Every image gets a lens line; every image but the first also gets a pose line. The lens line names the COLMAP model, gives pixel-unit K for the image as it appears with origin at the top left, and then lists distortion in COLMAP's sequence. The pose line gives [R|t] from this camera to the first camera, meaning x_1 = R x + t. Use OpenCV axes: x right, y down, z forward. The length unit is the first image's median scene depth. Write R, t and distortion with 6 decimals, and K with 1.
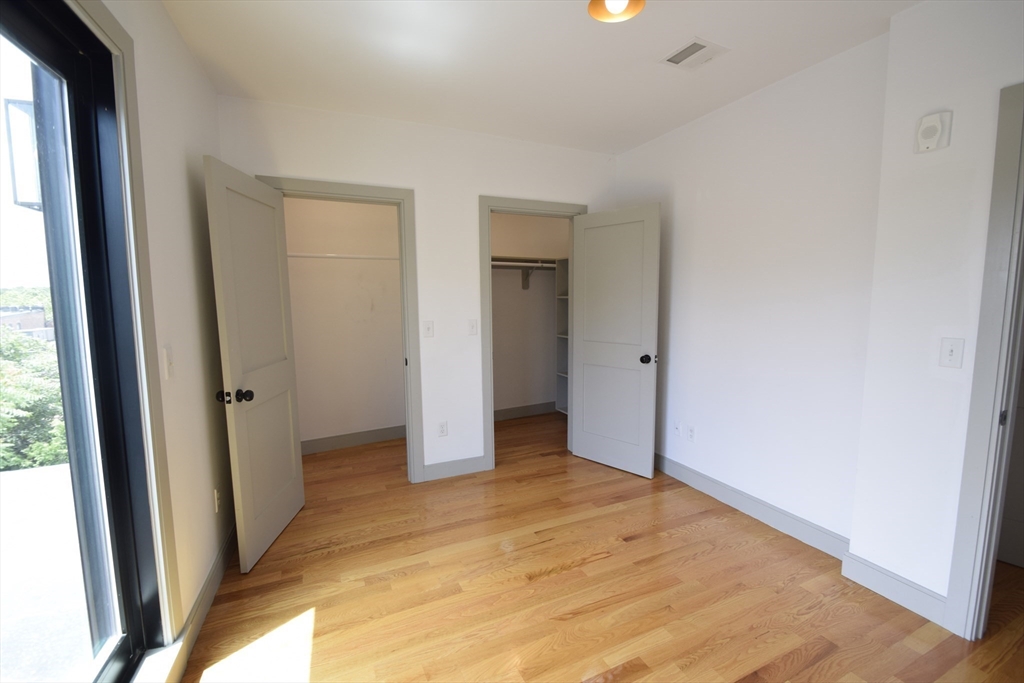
lens RADIAL K [[449.7, 0, 509.4], [0, 449.7, 344.6], [0, 0, 1]] dist [-0.013030, -0.004147]
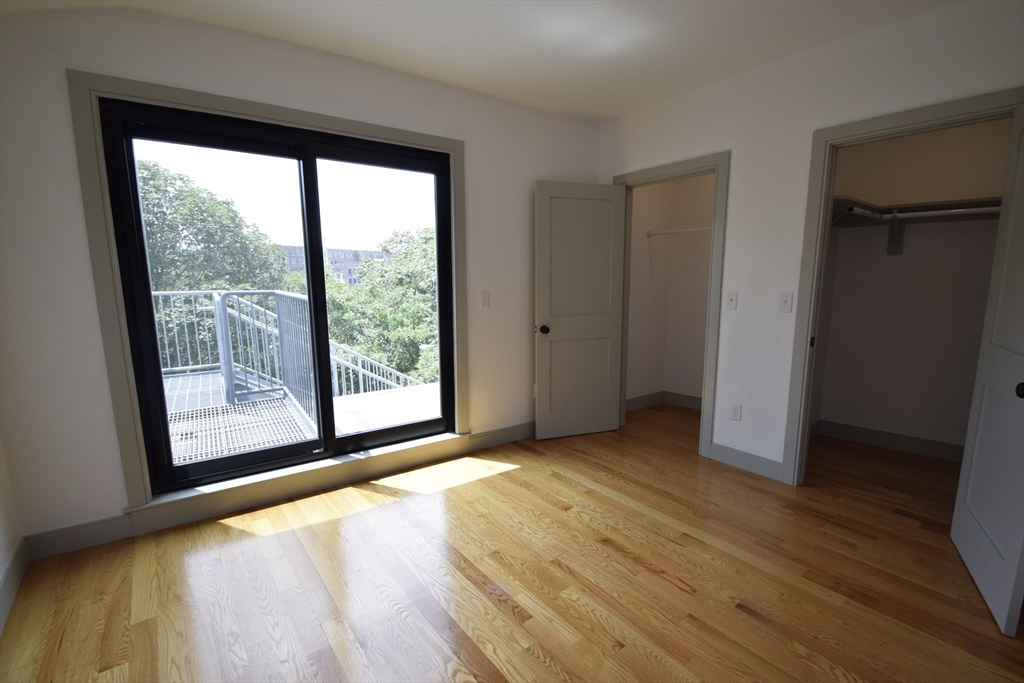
lens RADIAL K [[449.7, 0, 514.6], [0, 449.7, 343.2], [0, 0, 1]] dist [-0.013030, -0.004147]
pose [[0.228529, 0.158990, -0.960467, 0.700753], [-0.096983, 0.985385, 0.140039, -0.039310], [0.968694, 0.061146, 0.240608, 0.398296]]
